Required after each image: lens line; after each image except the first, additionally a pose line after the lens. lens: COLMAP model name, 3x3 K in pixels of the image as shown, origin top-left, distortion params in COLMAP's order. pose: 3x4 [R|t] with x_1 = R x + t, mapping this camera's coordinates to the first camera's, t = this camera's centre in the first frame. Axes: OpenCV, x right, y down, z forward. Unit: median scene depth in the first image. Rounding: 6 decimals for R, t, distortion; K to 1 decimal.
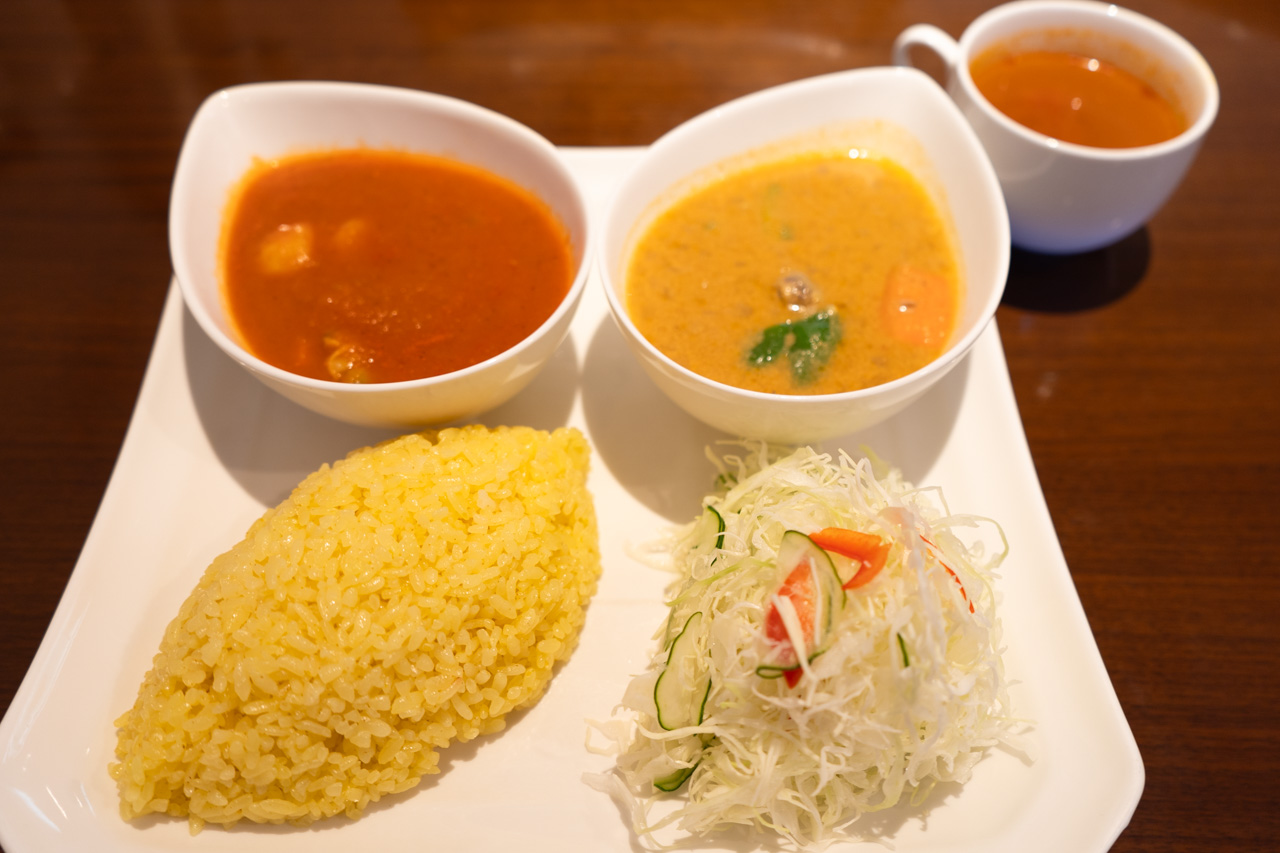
lens RADIAL K [[1070.1, 0, 642.5], [0, 1070.1, 404.0], [0, 0, 1]] dist [-0.001330, -0.000942]
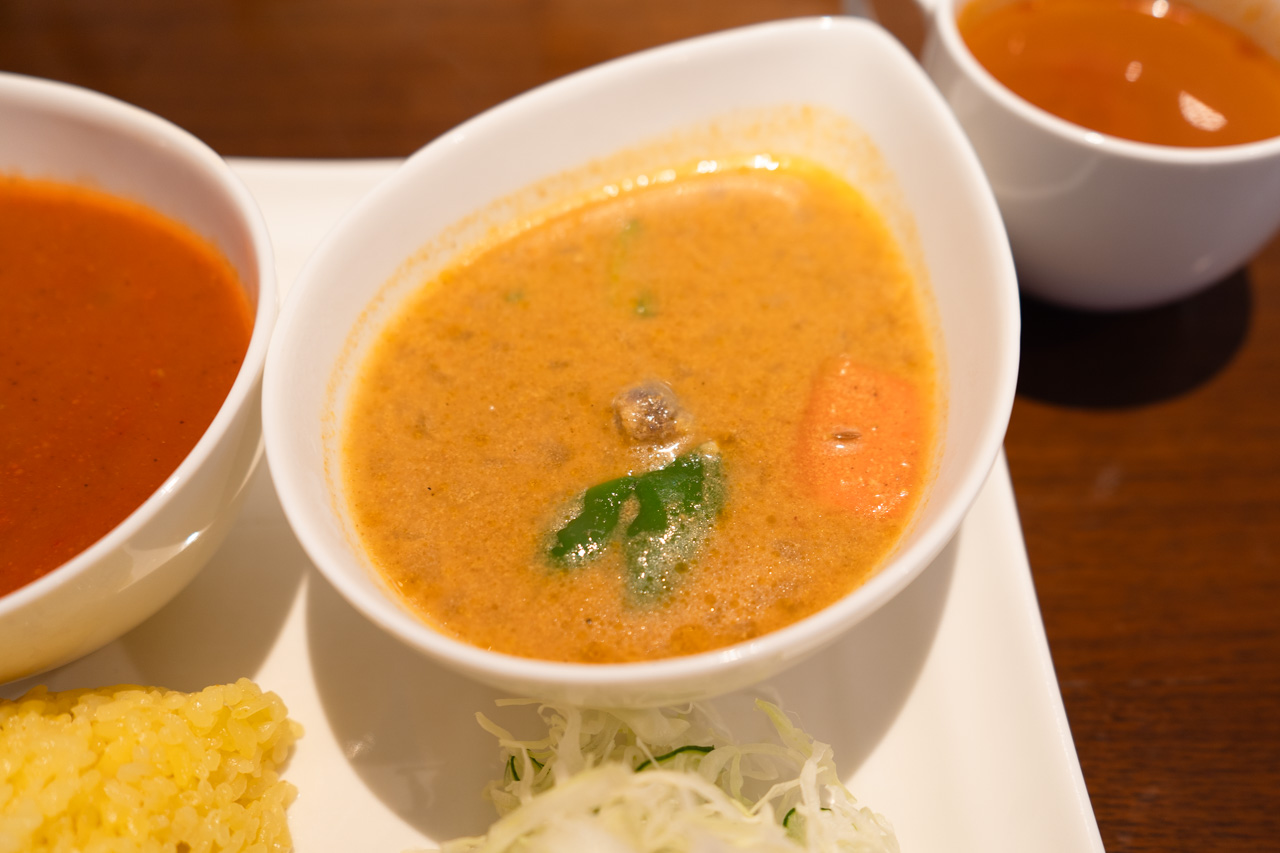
lens RADIAL K [[1026.6, 0, 640.0], [0, 1026.6, 426.5], [0, 0, 1]] dist [0.019741, -0.001836]
pose [[0.999639, -0.018622, -0.019371, 0.149397], [0.019302, 0.999183, 0.035519, -0.119019], [0.018694, -0.035880, 0.999181, 0.451651]]
